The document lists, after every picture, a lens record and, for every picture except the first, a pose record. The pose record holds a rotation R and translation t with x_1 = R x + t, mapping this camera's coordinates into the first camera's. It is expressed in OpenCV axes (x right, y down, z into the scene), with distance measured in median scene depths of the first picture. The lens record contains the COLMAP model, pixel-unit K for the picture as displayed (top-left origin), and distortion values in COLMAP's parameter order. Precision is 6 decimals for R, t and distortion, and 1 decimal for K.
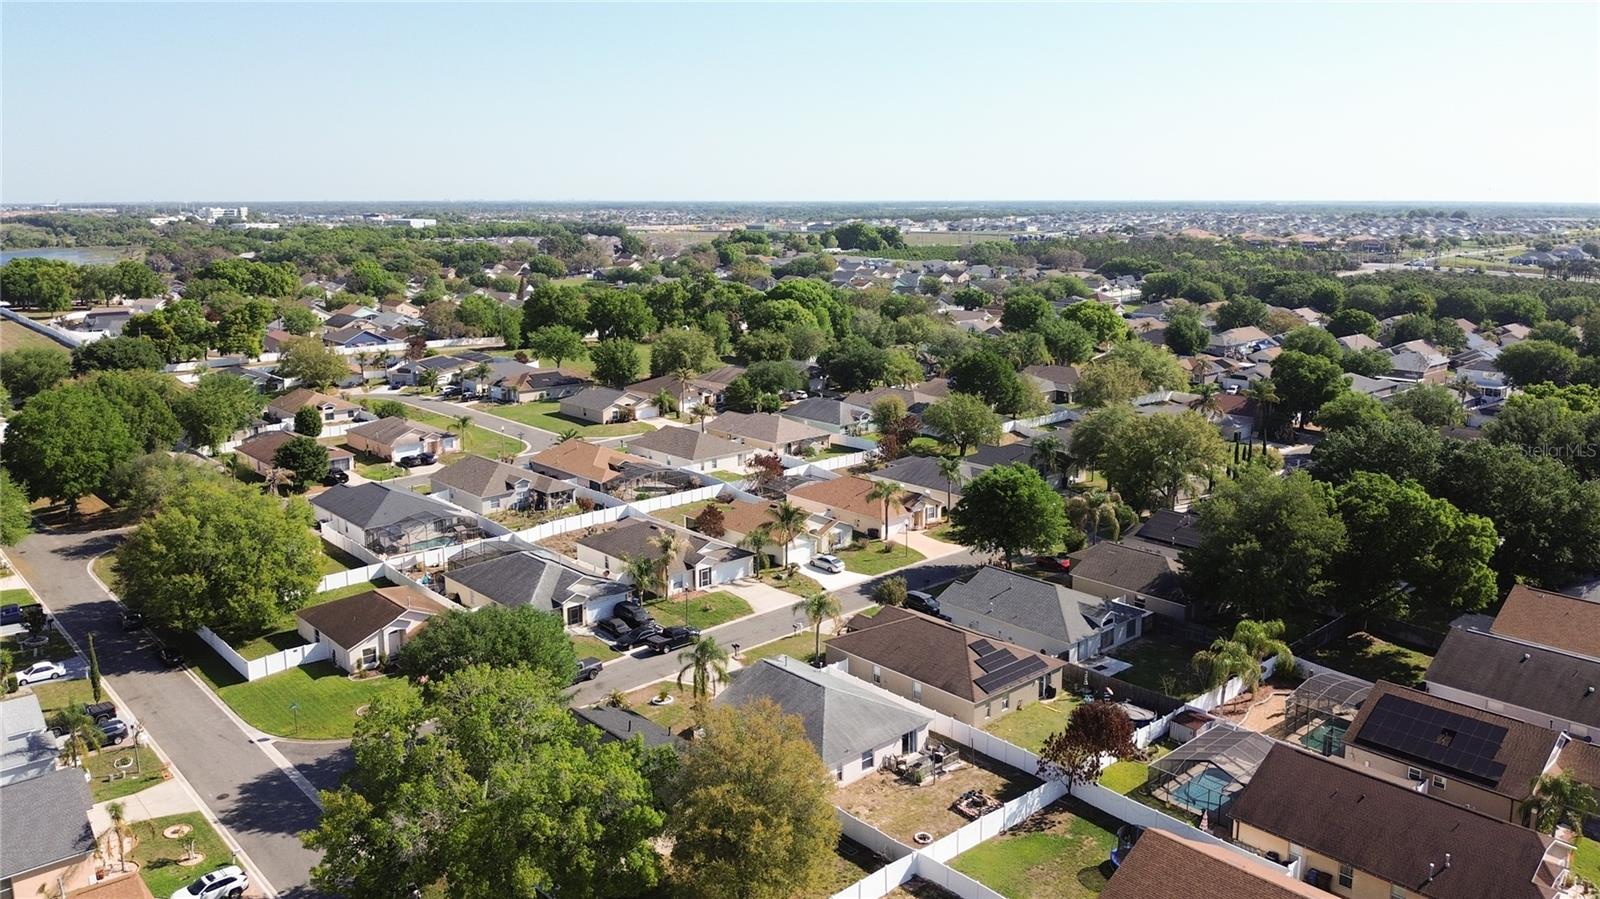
lens RADIAL K [[1176.1, 0, 803.9], [0, 1176.1, 445.9], [0, 0, 1]] dist [0.058660, -0.115816]
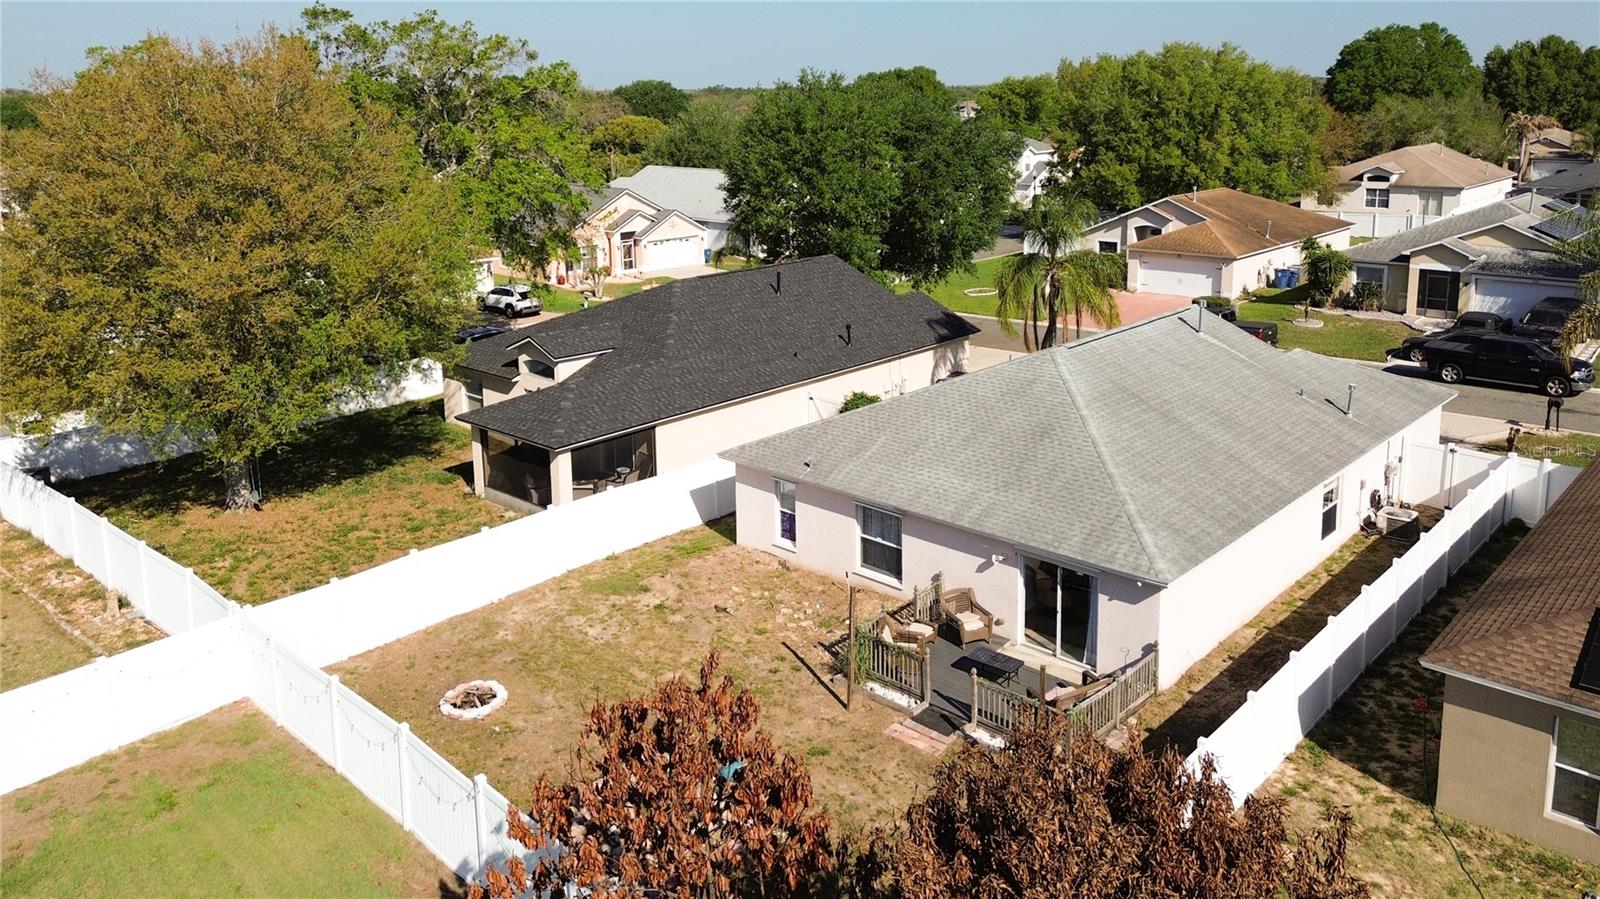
lens RADIAL K [[1171.3, 0, 792.2], [0, 1171.3, 313.8], [0, 0, 1]] dist [0.036310, -0.004473]
pose [[0.081791, 0.185096, -0.979311, 0.303101], [-0.188924, 0.967667, 0.167116, 0.148632], [0.978580, 0.171346, 0.114116, 0.848149]]
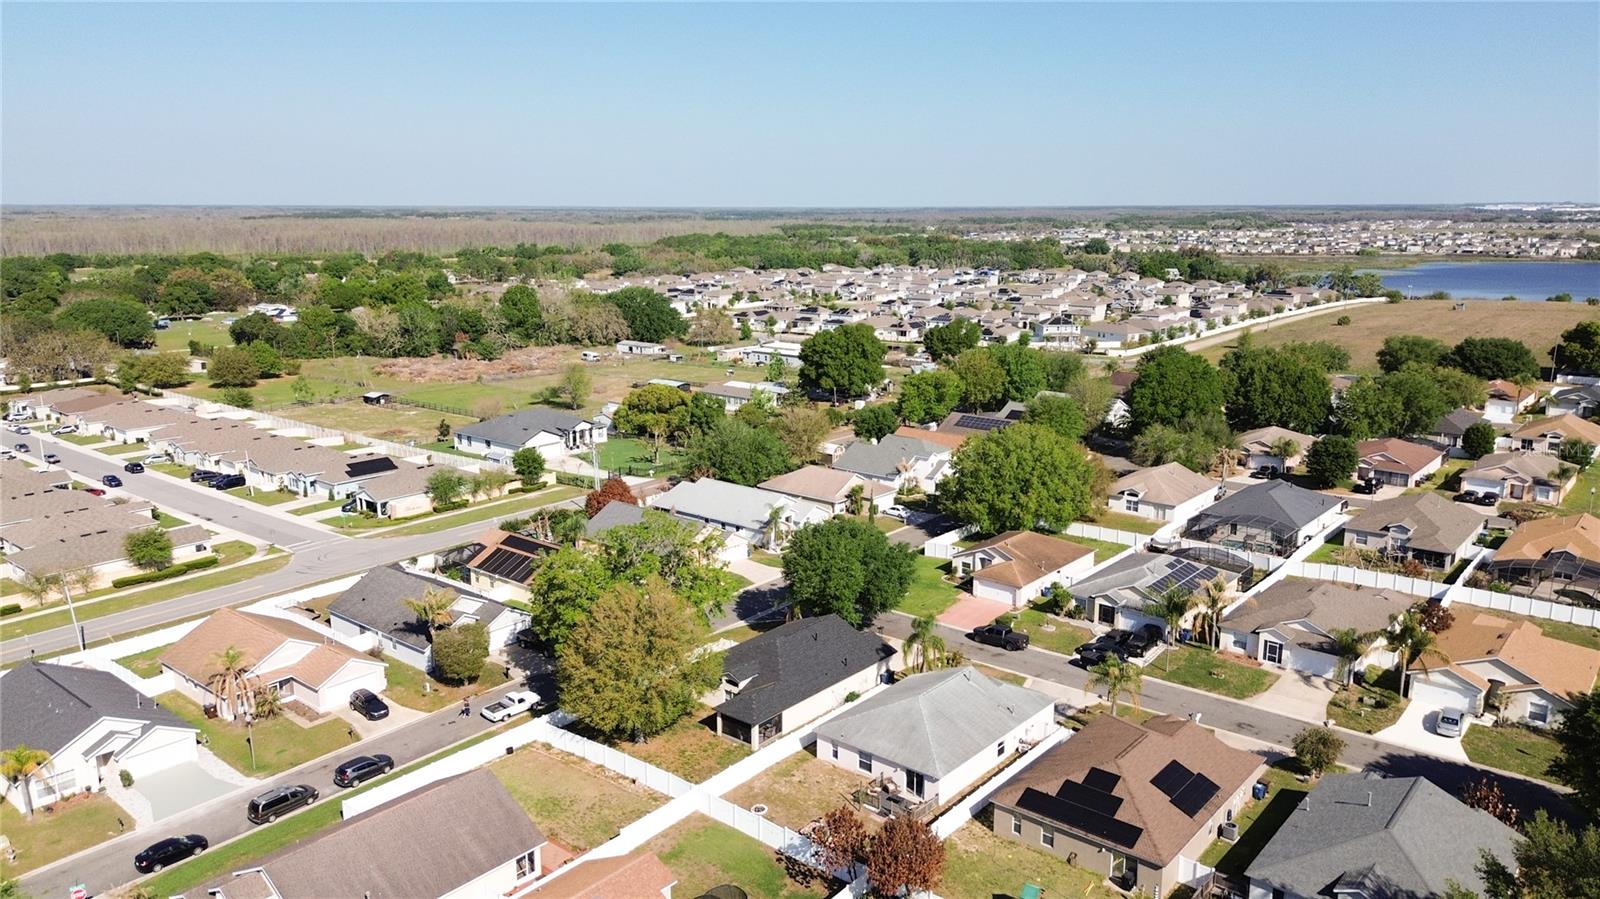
lens RADIAL K [[1132.8, 0, 797.7], [0, 1132.8, 457.7], [0, 0, 1]] dist [0.091671, -0.101531]
pose [[0.140813, 0.215421, -0.966315, 0.851088], [-0.207519, 0.960781, 0.183947, -0.139748], [0.968043, 0.174626, 0.179994, 0.655428]]
